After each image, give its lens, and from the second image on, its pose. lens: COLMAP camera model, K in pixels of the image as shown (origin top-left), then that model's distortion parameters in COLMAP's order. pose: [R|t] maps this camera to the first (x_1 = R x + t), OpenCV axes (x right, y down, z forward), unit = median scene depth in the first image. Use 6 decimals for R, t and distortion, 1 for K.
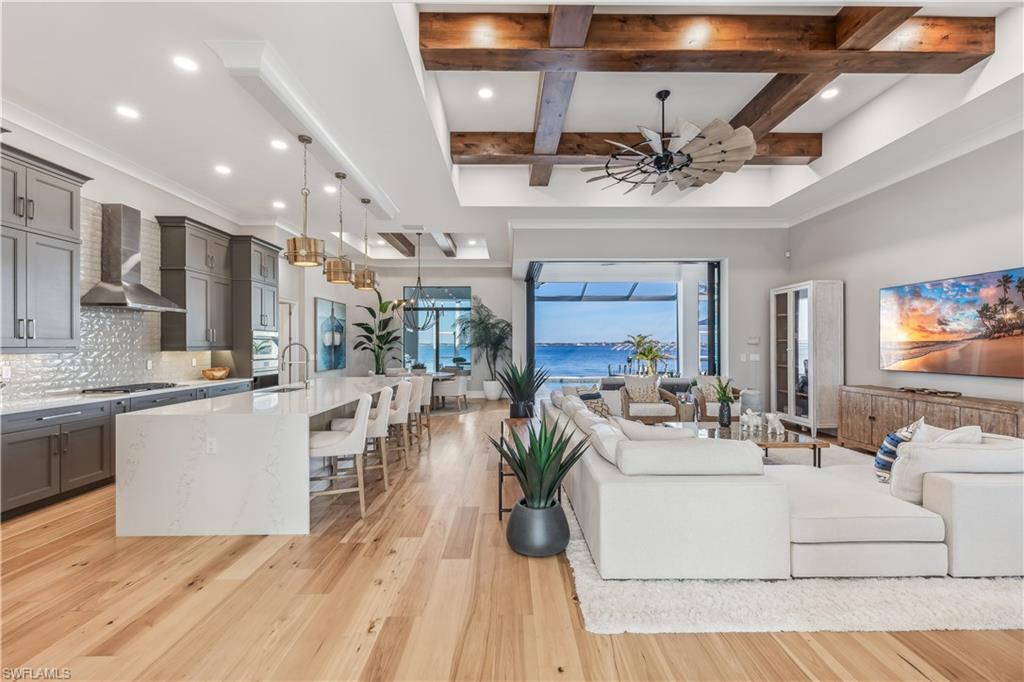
lens RADIAL K [[438.3, 0, 512.2], [0, 438.3, 346.3], [0, 0, 1]] dist [0.002241, -0.000533]
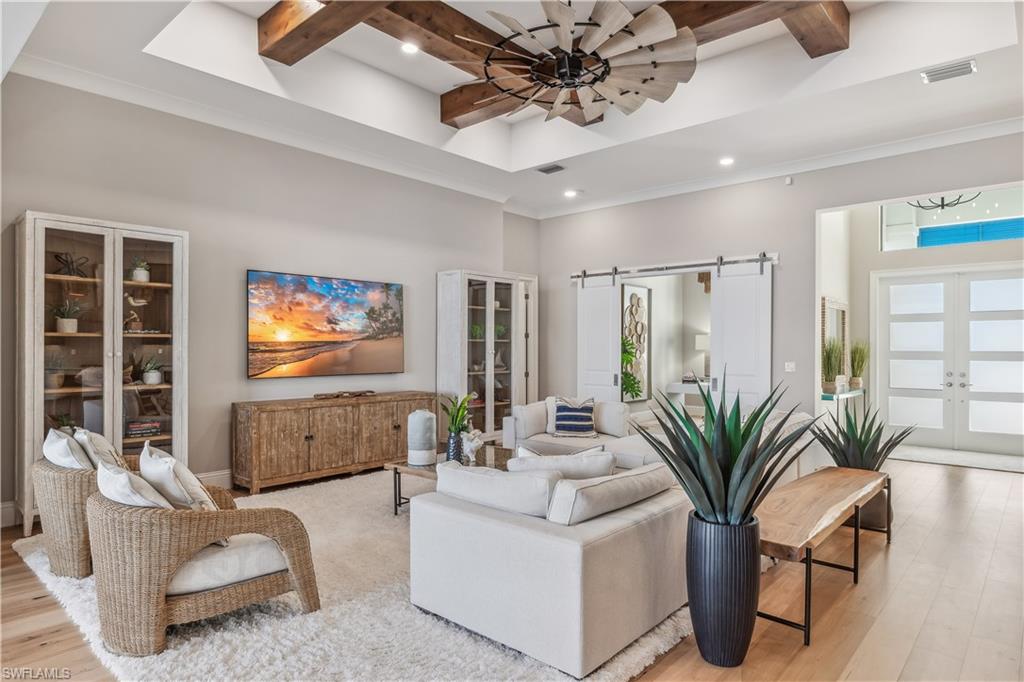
lens RADIAL K [[596.2, 0, 506.7], [0, 596.2, 348.9], [0, 0, 1]] dist [-0.013358, 0.003092]
pose [[-0.728566, -0.002772, 0.684970, -0.165527], [0.002321, 0.999976, 0.006515, -0.001815], [-0.684971, 0.006336, -0.728542, 1.449879]]
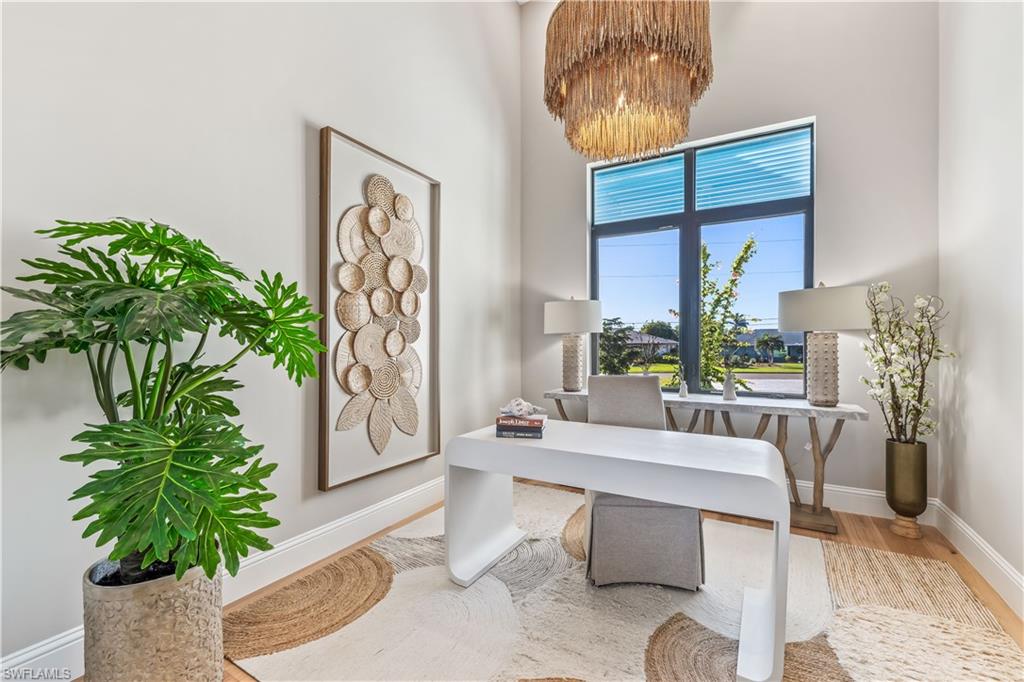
lens RADIAL K [[438.3, 0, 516.2], [0, 438.3, 343.6], [0, 0, 1]] dist [0.002241, -0.000533]
pose [[-0.863518, 0.002250, 0.504312, 0.414948], [0.005067, 0.999978, 0.004216, 0.025829], [-0.504292, 0.006196, -0.863511, 0.214219]]
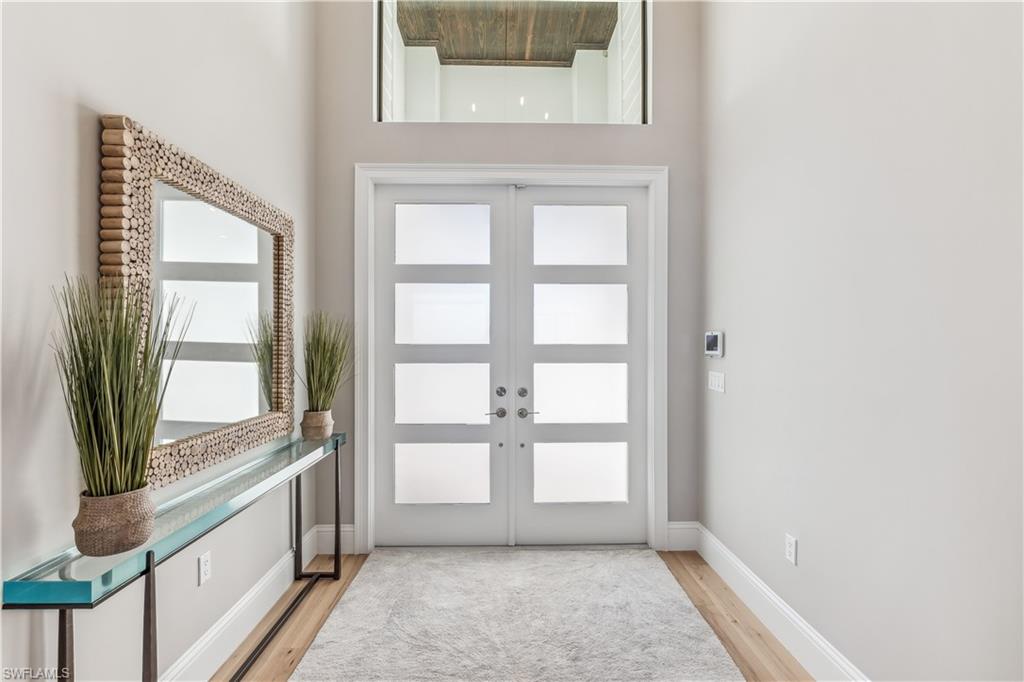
lens RADIAL K [[470.6, 0, 510.8], [0, 470.6, 337.3], [0, 0, 1]] dist [-0.001279, 0.000159]
pose [[-1.000000, -0.000316, -0.000491, 0.014206], [-0.000319, 0.999973, 0.007314, 0.002878], [0.000489, 0.007314, -0.999973, 0.288077]]
